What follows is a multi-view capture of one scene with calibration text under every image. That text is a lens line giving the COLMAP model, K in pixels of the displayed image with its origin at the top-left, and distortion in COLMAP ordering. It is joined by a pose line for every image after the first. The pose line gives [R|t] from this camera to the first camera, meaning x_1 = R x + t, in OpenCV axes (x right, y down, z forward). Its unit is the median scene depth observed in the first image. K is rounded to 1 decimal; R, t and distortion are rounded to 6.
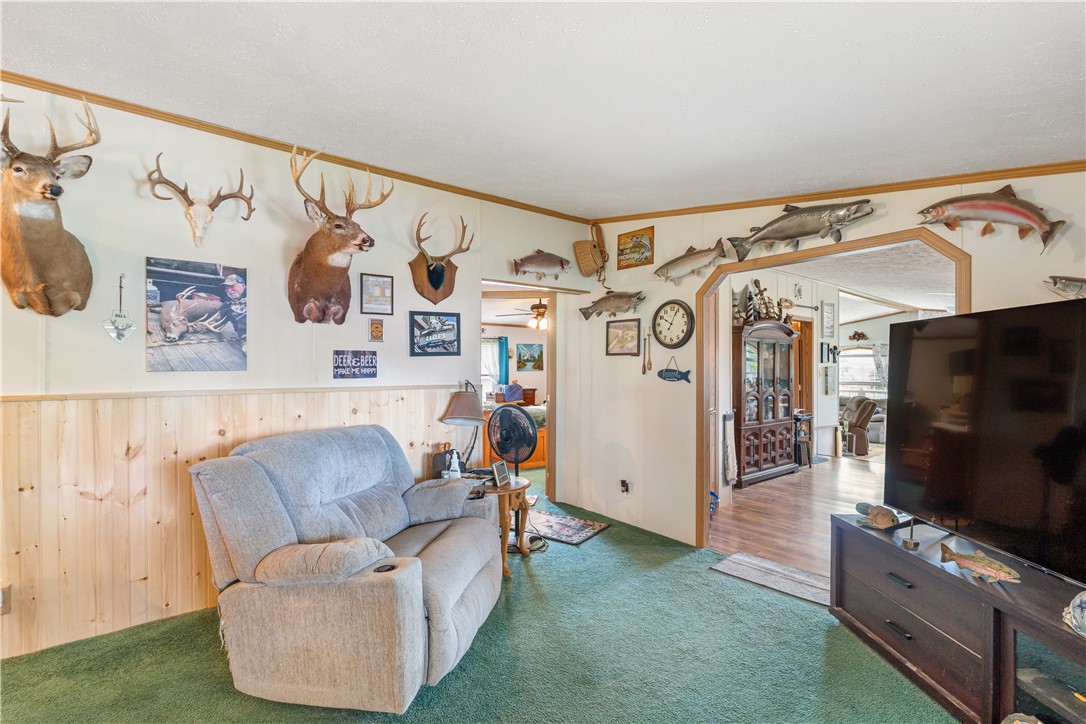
lens RADIAL K [[484.6, 0, 543.5], [0, 484.6, 366.8], [0, 0, 1]] dist [-0.001196, 0.000787]
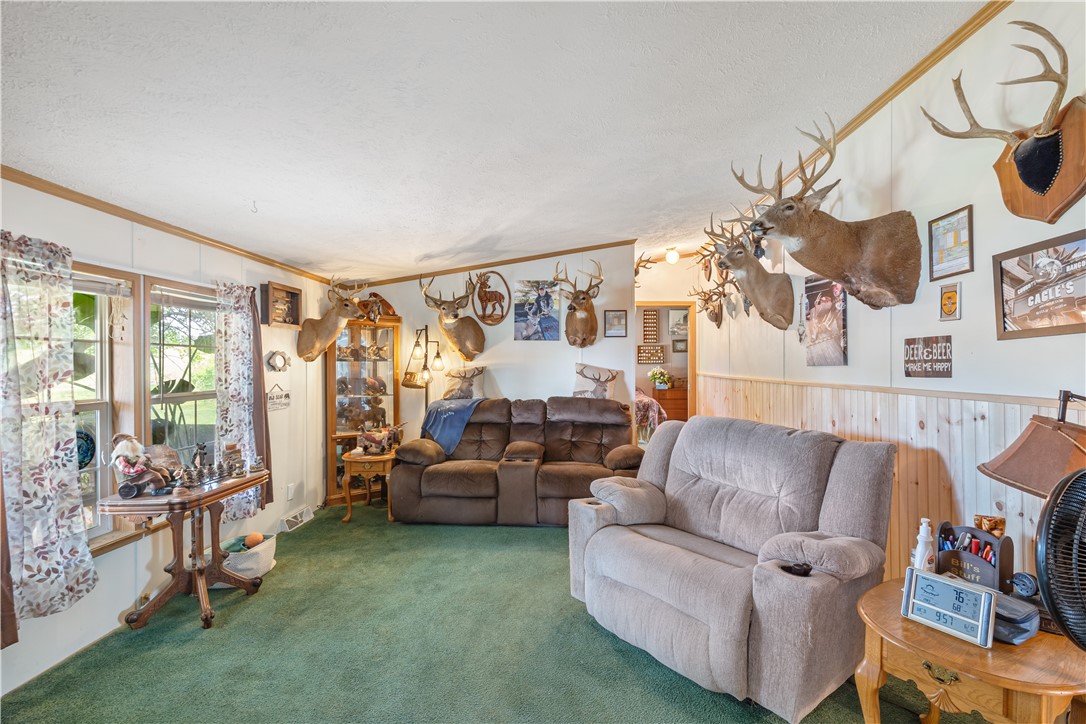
lens RADIAL K [[484.6, 0, 544.5], [0, 484.6, 364.1], [0, 0, 1]] dist [-0.001196, 0.000787]
pose [[-0.653561, -0.003860, -0.756864, 0.473918], [-0.000842, 0.999990, -0.004373, 0.008123], [0.756873, -0.002221, -0.653558, 1.014138]]
